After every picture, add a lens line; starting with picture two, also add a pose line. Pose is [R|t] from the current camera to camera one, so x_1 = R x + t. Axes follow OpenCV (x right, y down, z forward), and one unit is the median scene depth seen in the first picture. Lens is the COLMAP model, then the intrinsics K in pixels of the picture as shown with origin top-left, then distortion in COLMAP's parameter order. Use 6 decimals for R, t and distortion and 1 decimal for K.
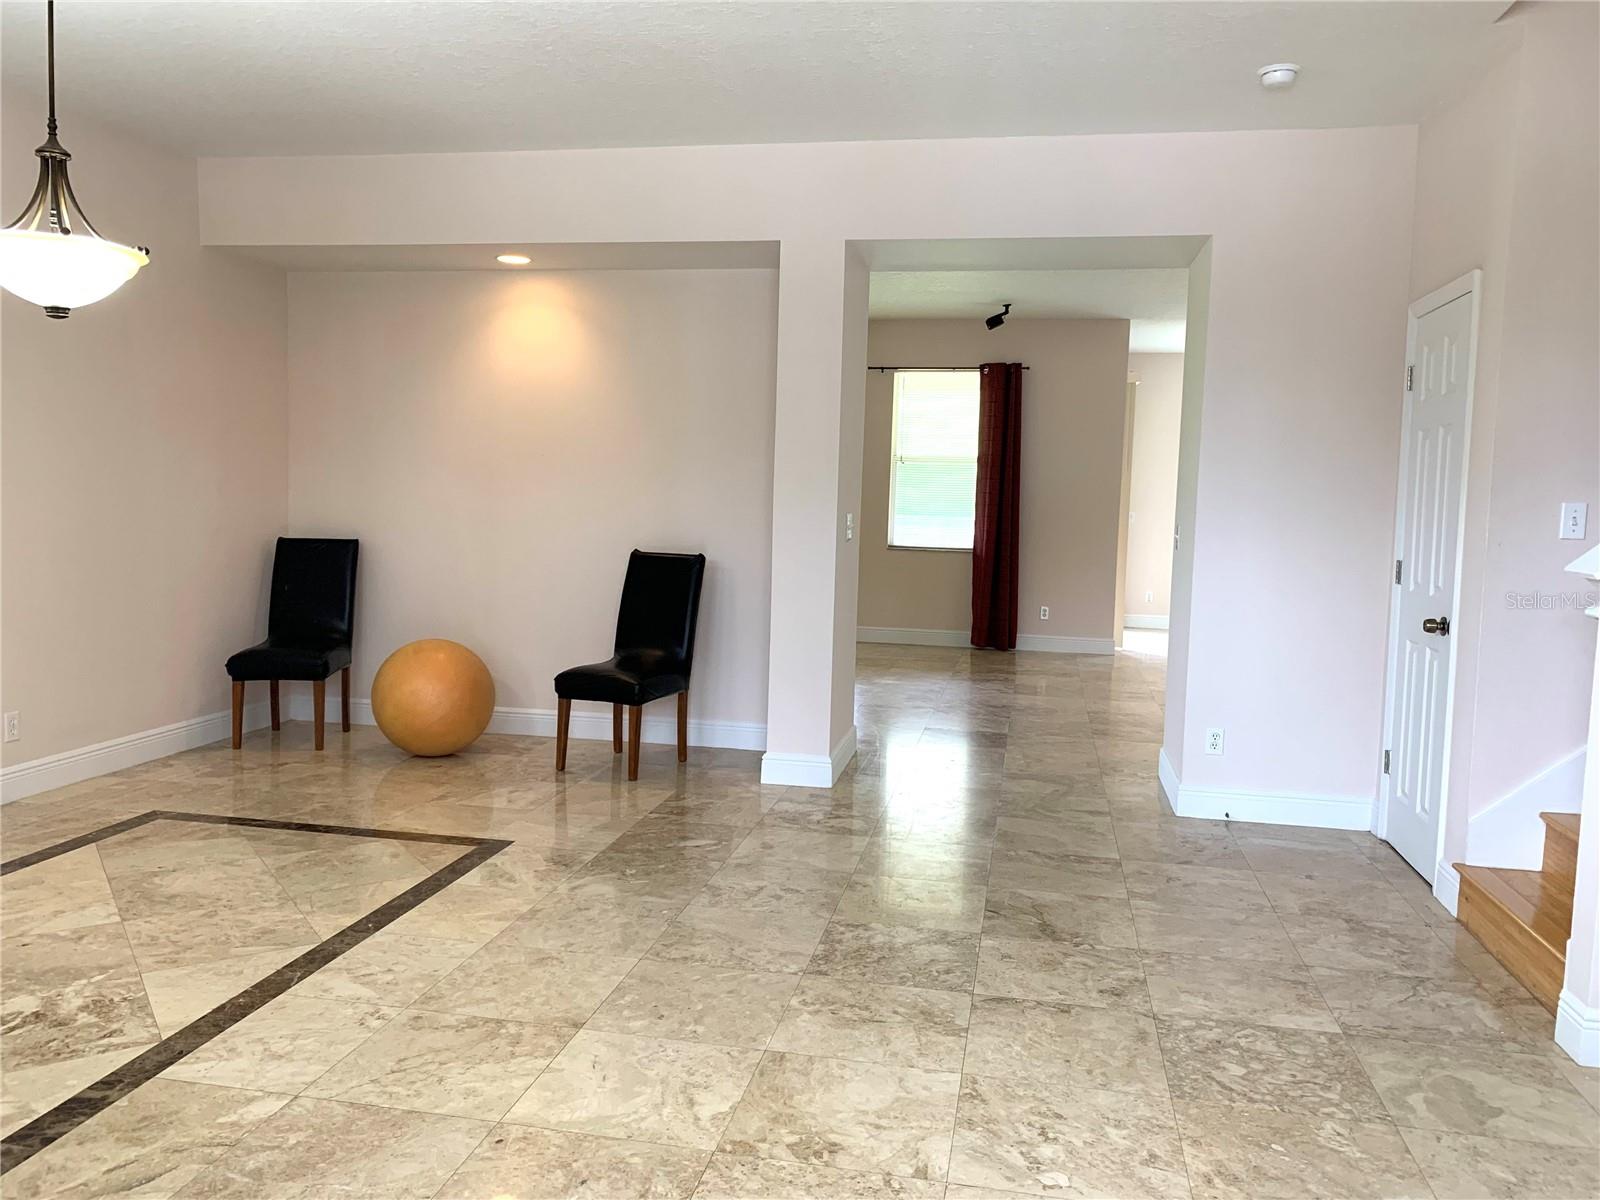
lens RADIAL K [[1240.2, 0, 787.2], [0, 1240.2, 594.2], [0, 0, 1]] dist [0.036274, -0.022411]
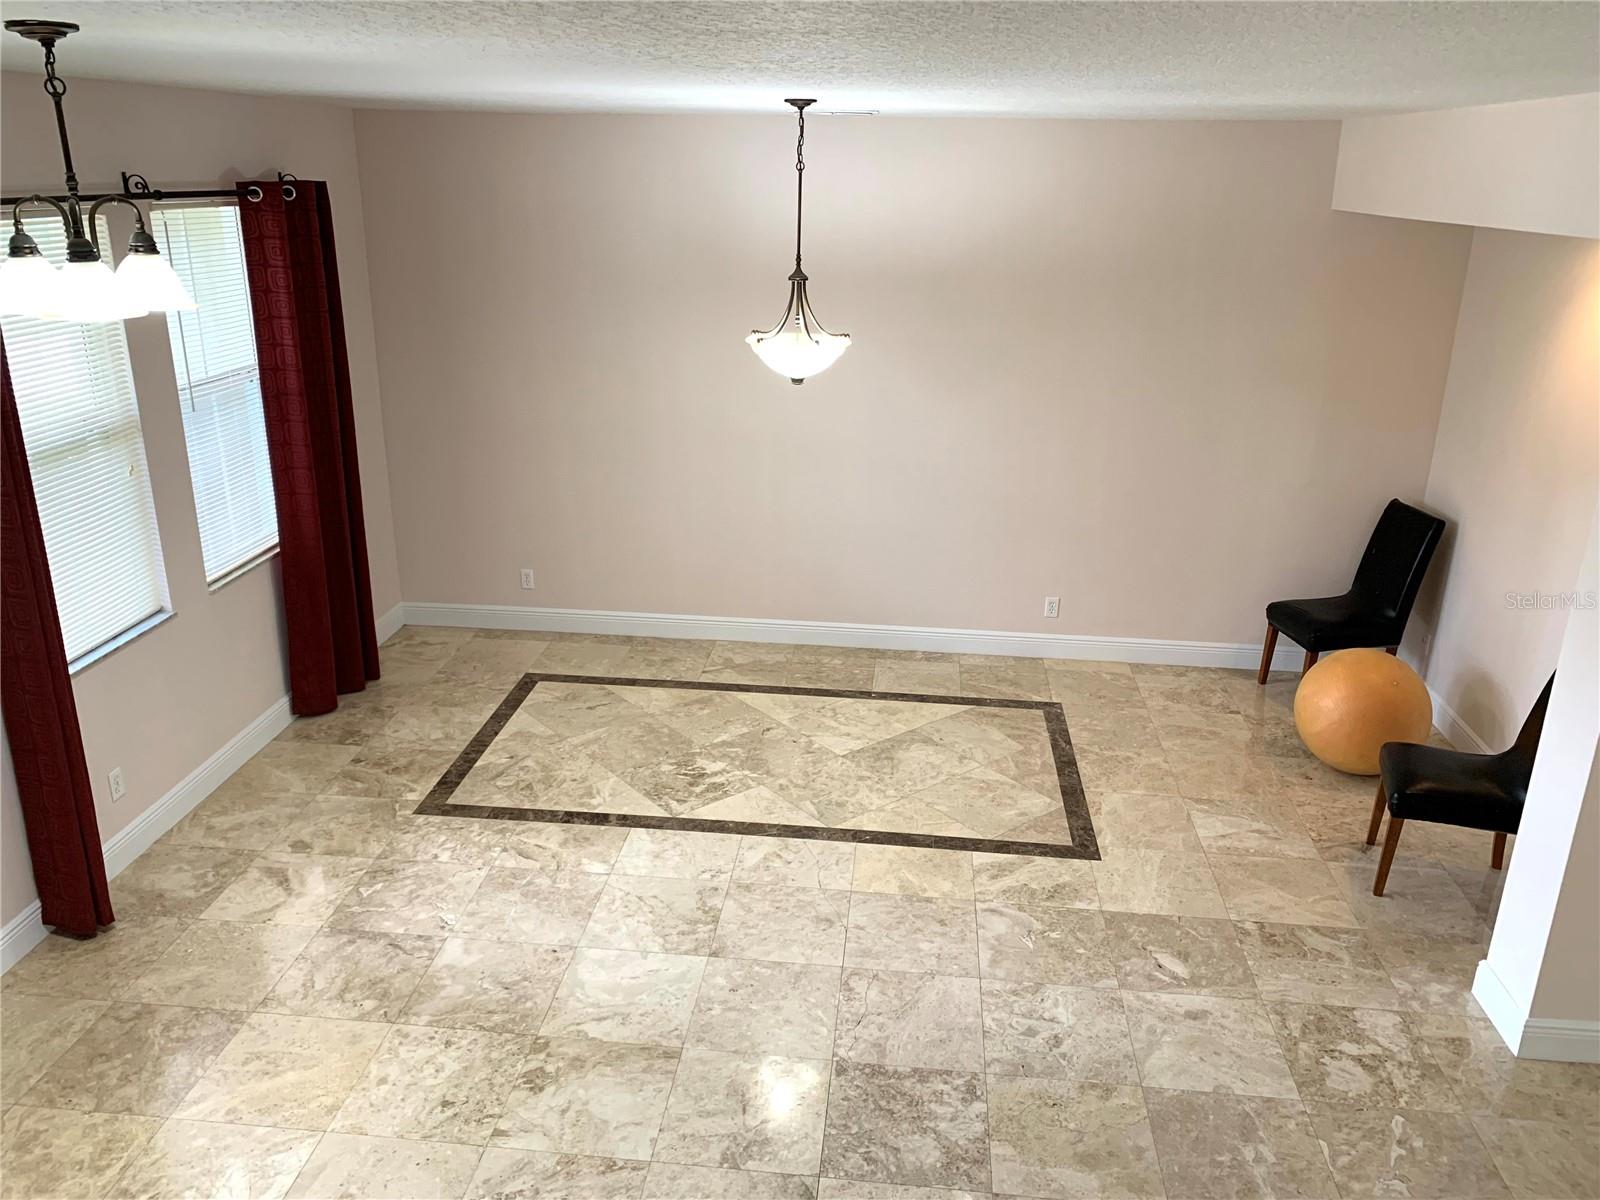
lens RADIAL K [[1240.2, 0, 807.4], [0, 1240.2, 597.9], [0, 0, 1]] dist [0.036274, -0.022411]
pose [[0.104824, 0.315324, -0.943177, 0.919485], [-0.100603, 0.946899, 0.305388, -0.420564], [0.989389, 0.062874, 0.130981, 0.787243]]
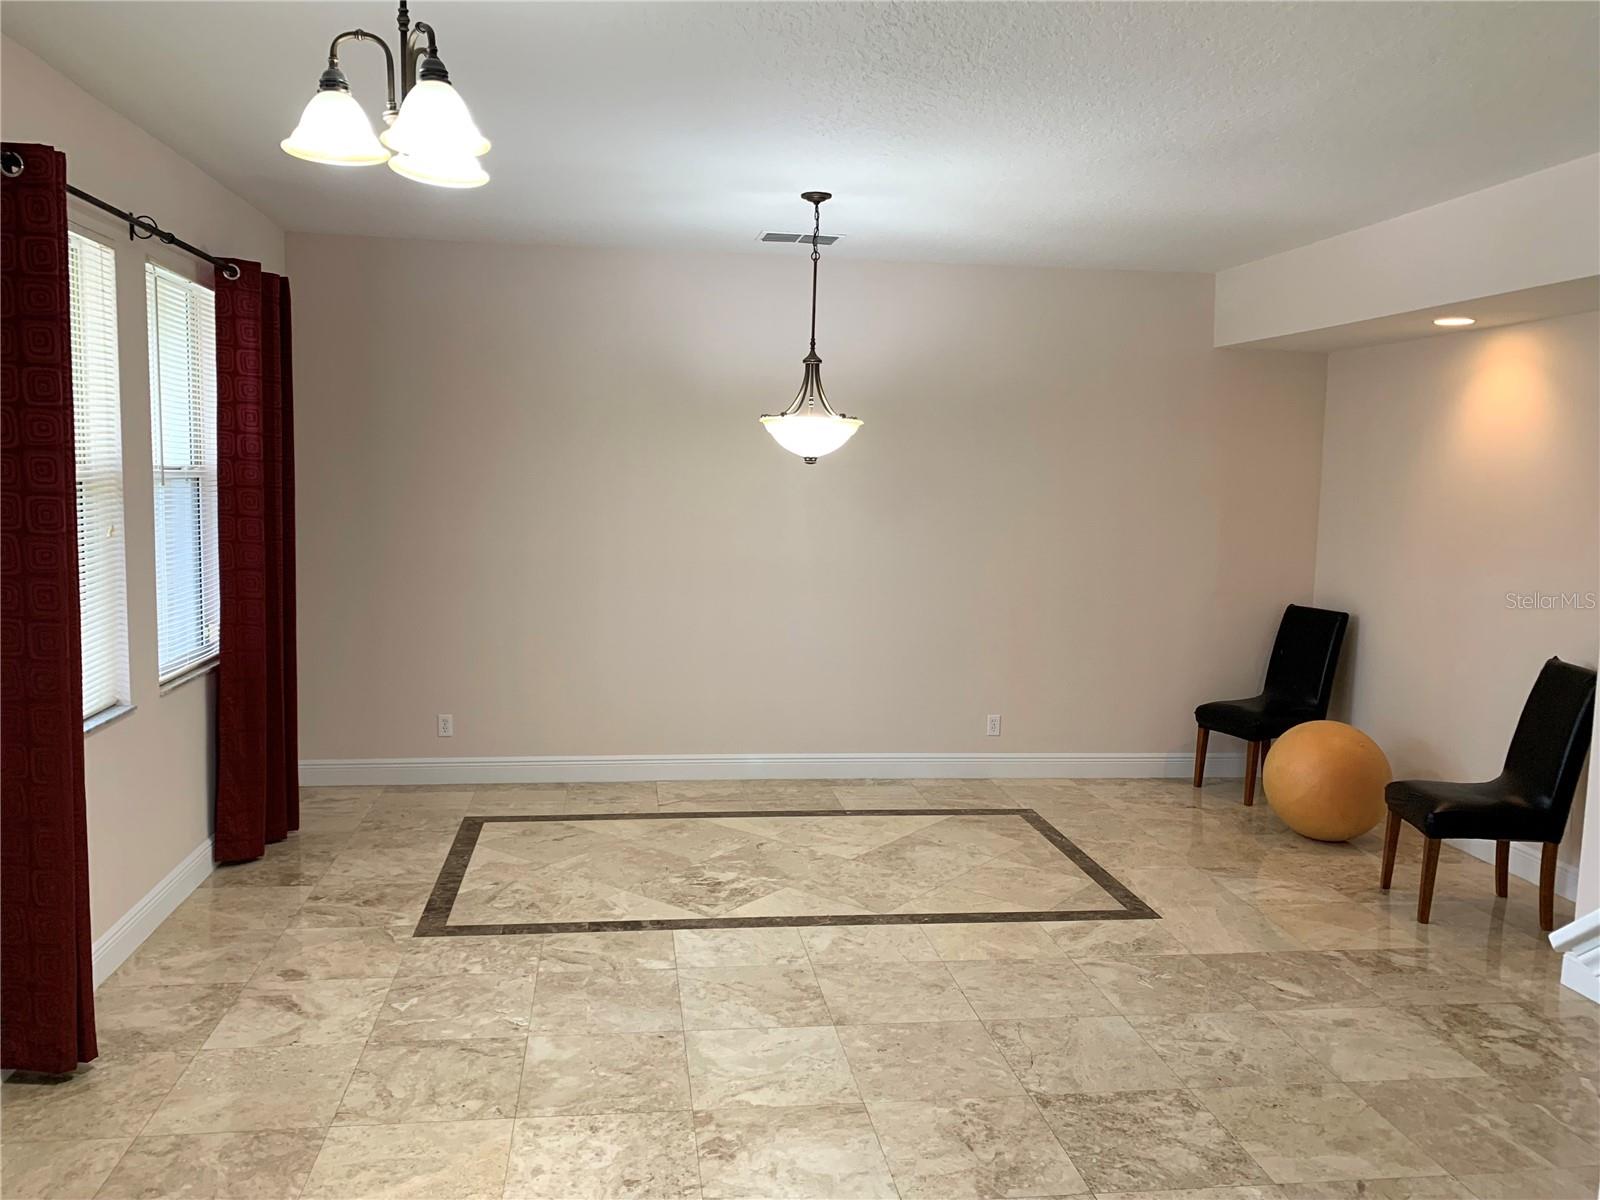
lens RADIAL K [[1240.2, 0, 792.4], [0, 1240.2, 594.4], [0, 0, 1]] dist [0.036274, -0.022411]
pose [[0.336334, 0.084310, -0.937961, 0.846131], [-0.098597, 0.993663, 0.053962, -0.130918], [0.936567, 0.074331, 0.342515, 0.433151]]
